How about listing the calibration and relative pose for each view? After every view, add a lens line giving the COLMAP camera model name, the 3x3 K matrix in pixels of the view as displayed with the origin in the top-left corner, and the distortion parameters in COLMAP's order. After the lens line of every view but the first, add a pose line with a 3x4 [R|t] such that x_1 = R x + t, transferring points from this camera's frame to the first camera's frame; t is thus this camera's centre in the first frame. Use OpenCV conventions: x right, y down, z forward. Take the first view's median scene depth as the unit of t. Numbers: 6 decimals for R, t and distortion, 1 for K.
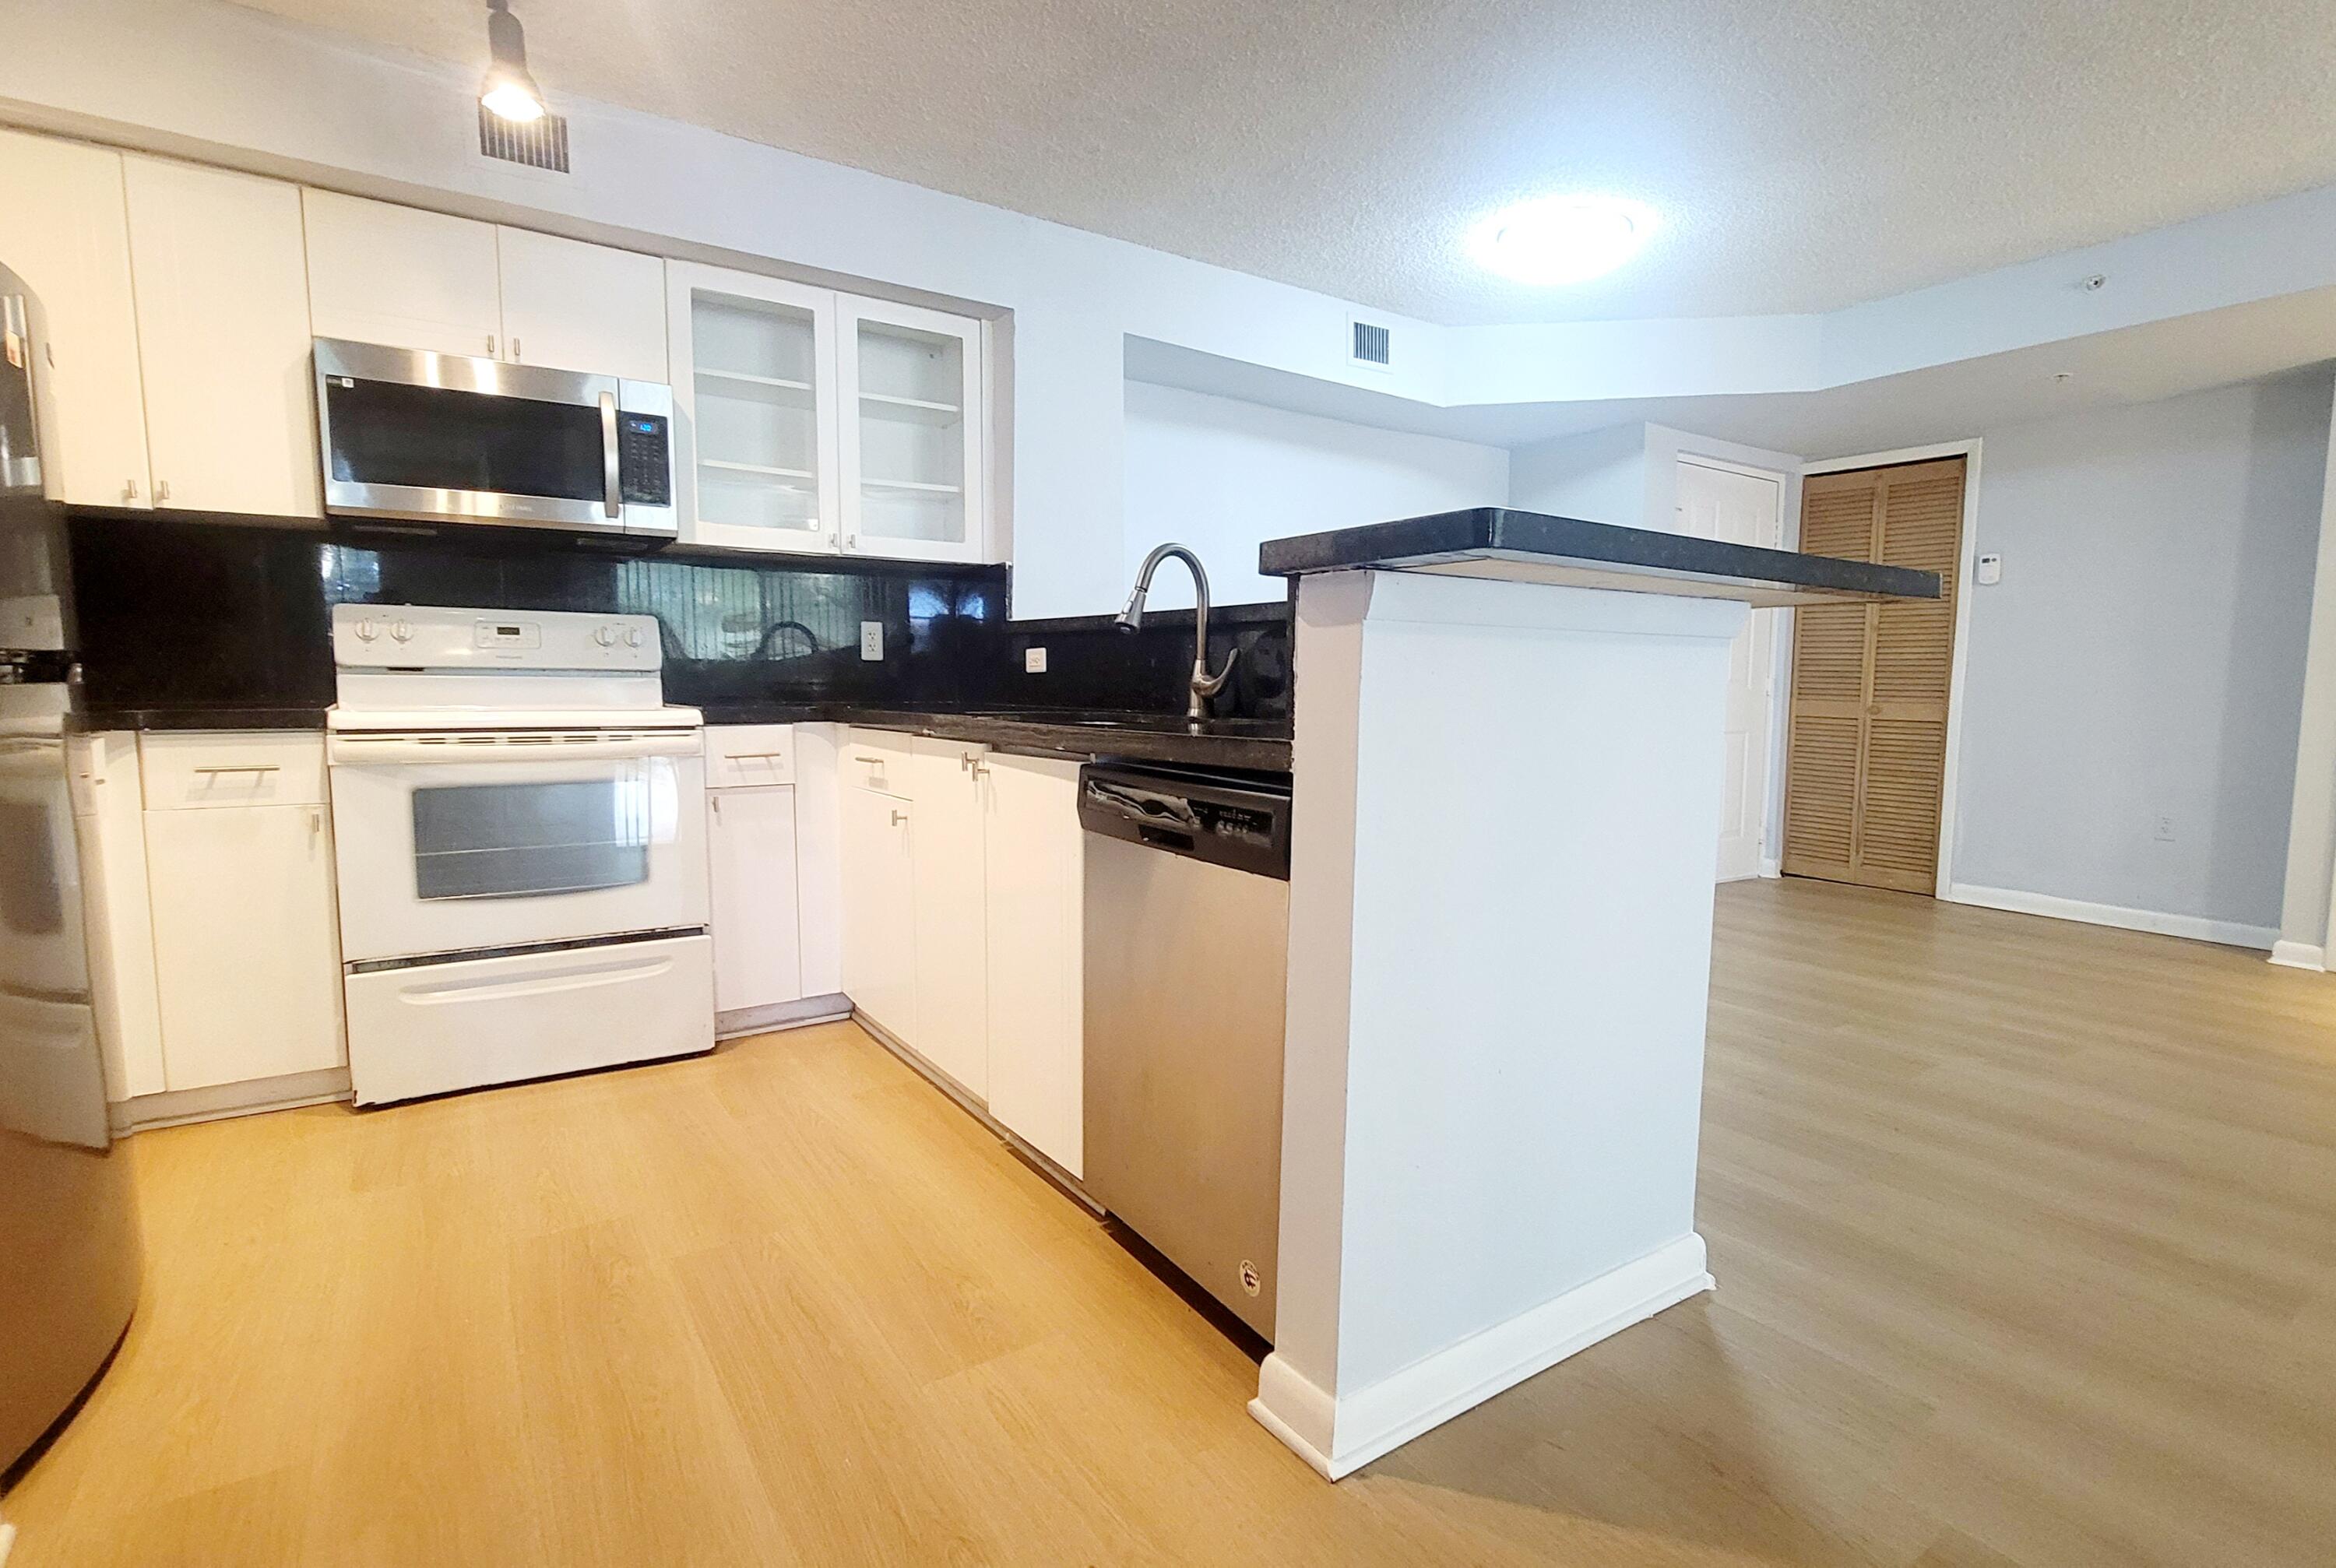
lens RADIAL K [[1120.0, 0, 1203.7], [0, 1120.0, 806.1], [0, 0, 1]] dist [0.000300, 0.000070]
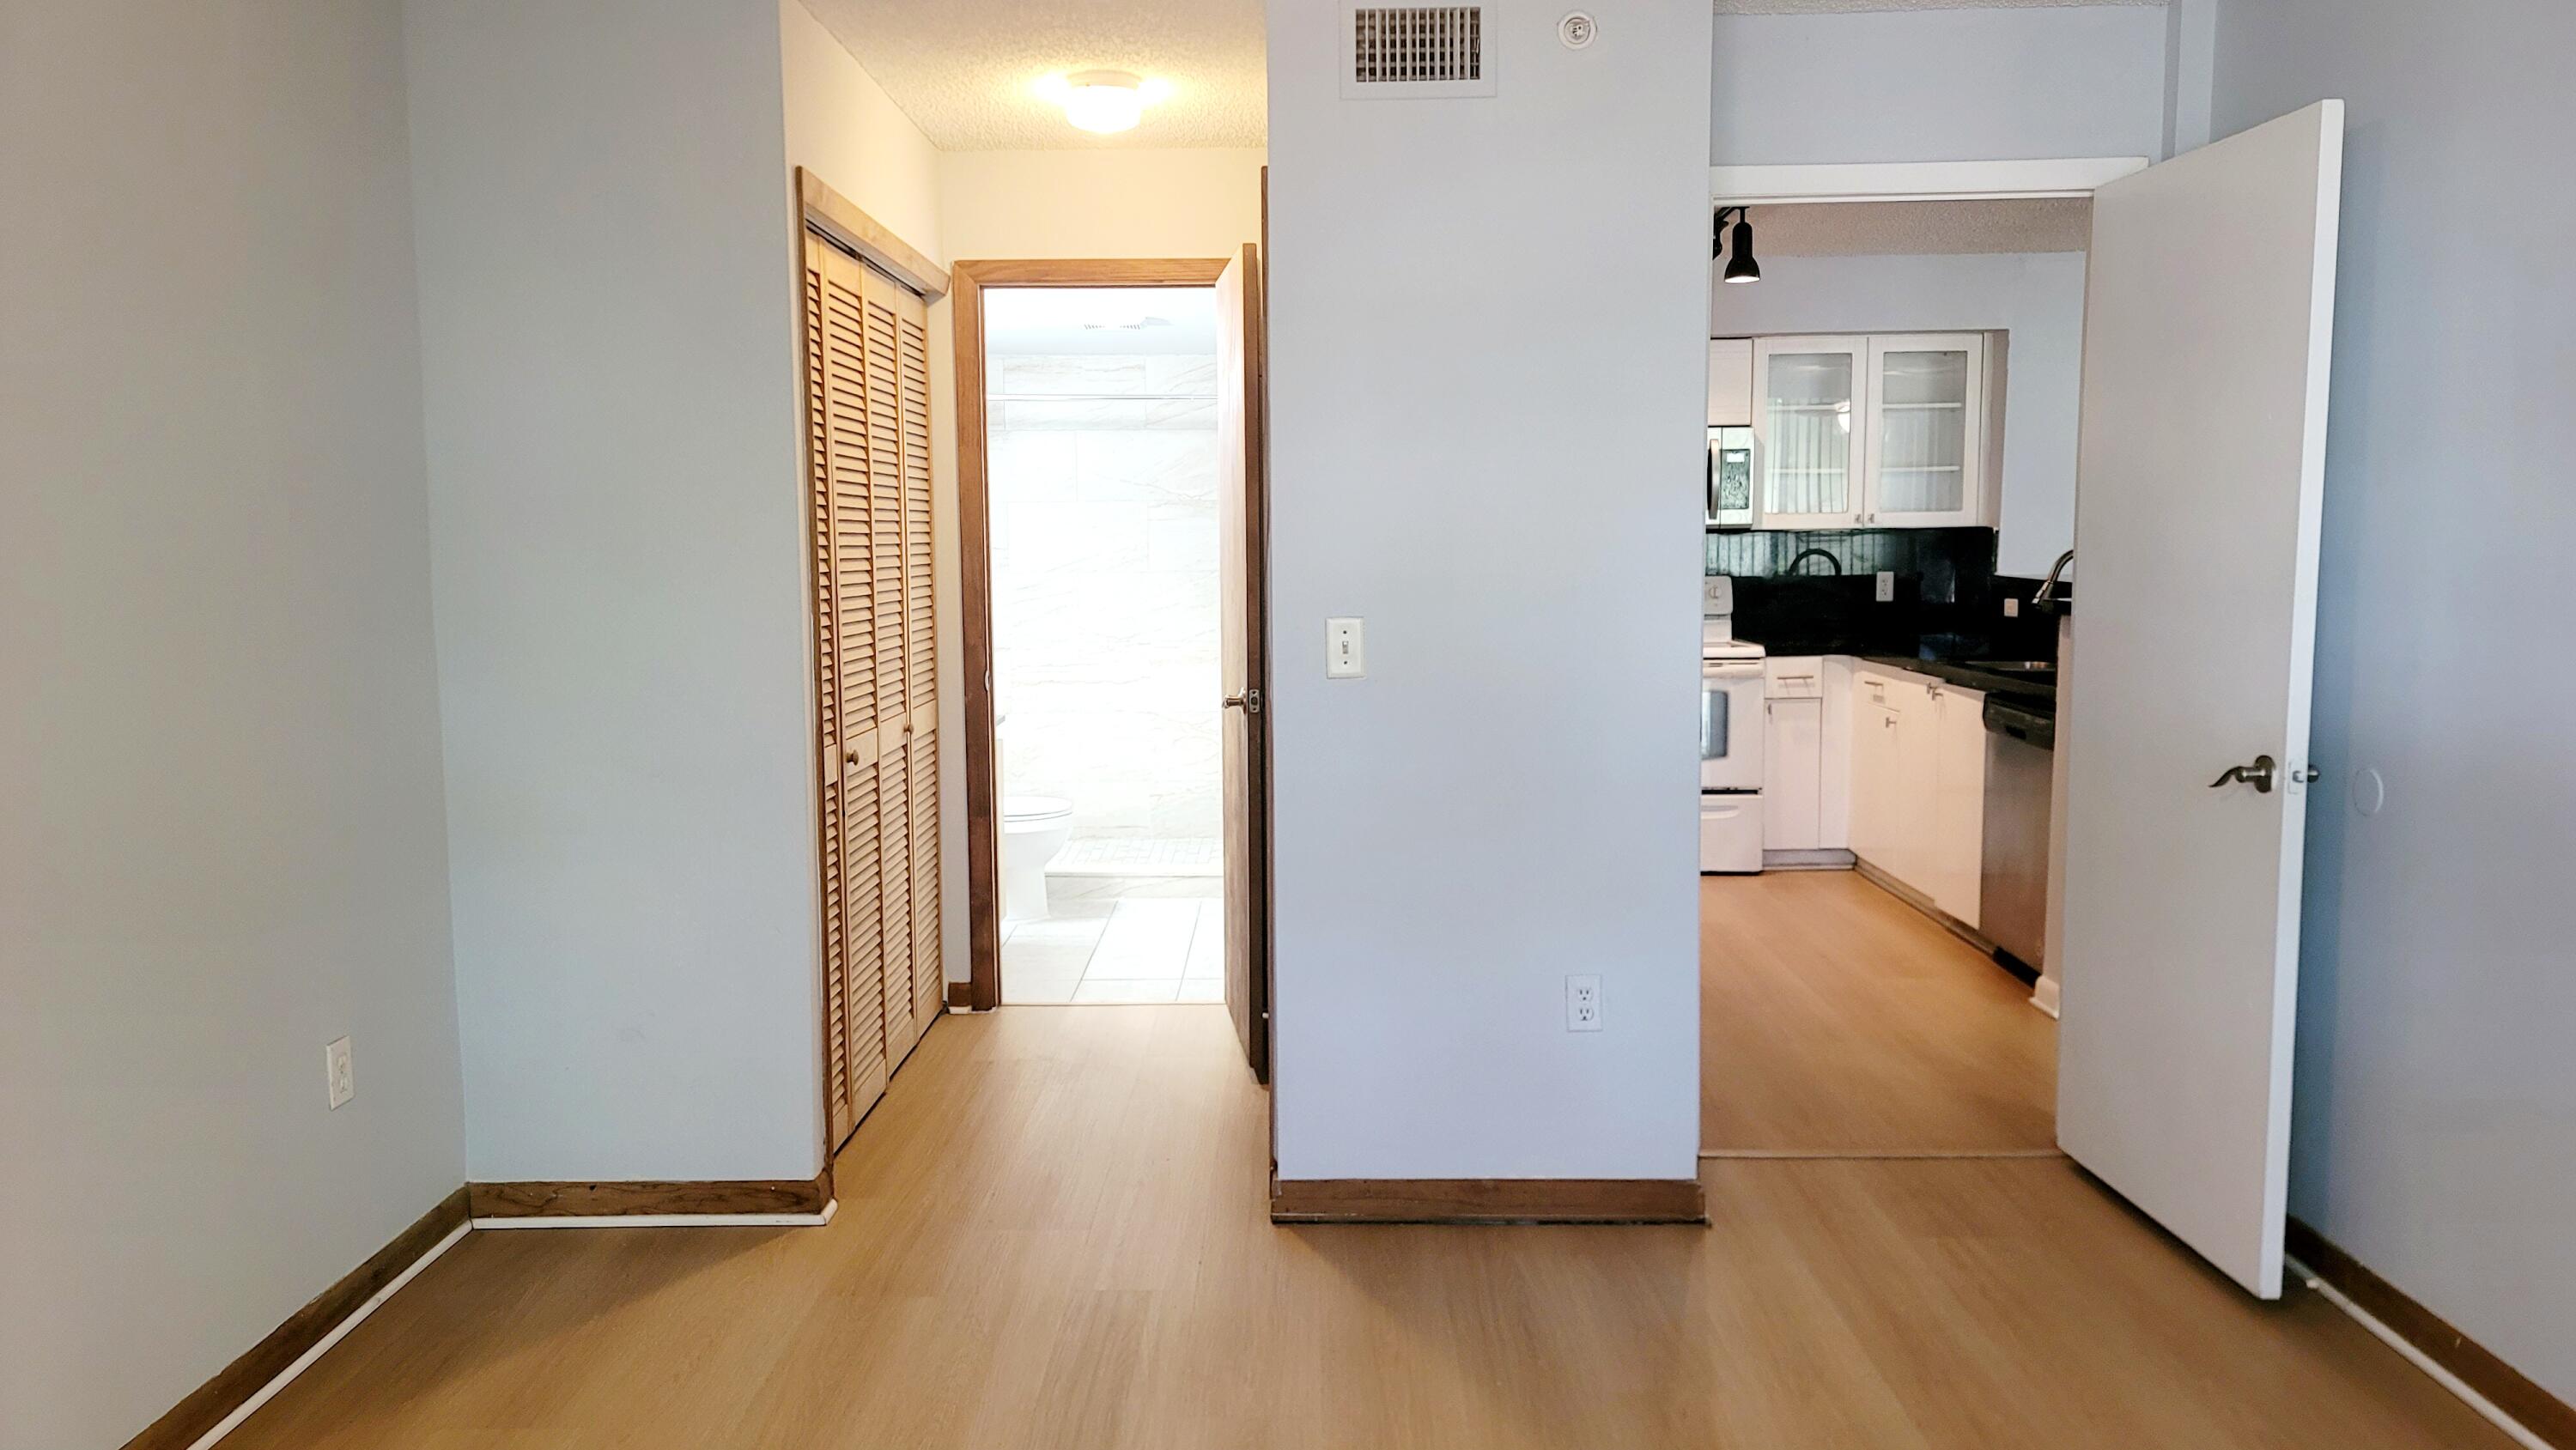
lens RADIAL K [[1828.9, 0, 1288.0], [0, 1828.9, 725.0], [0, 0, 1]] dist [0.020641, -0.003517]
pose [[0.815839, 0.043782, -0.576619, 0.442721], [-0.046297, 0.998874, 0.010339, 0.023438], [0.576422, 0.018261, 0.816948, -1.344018]]
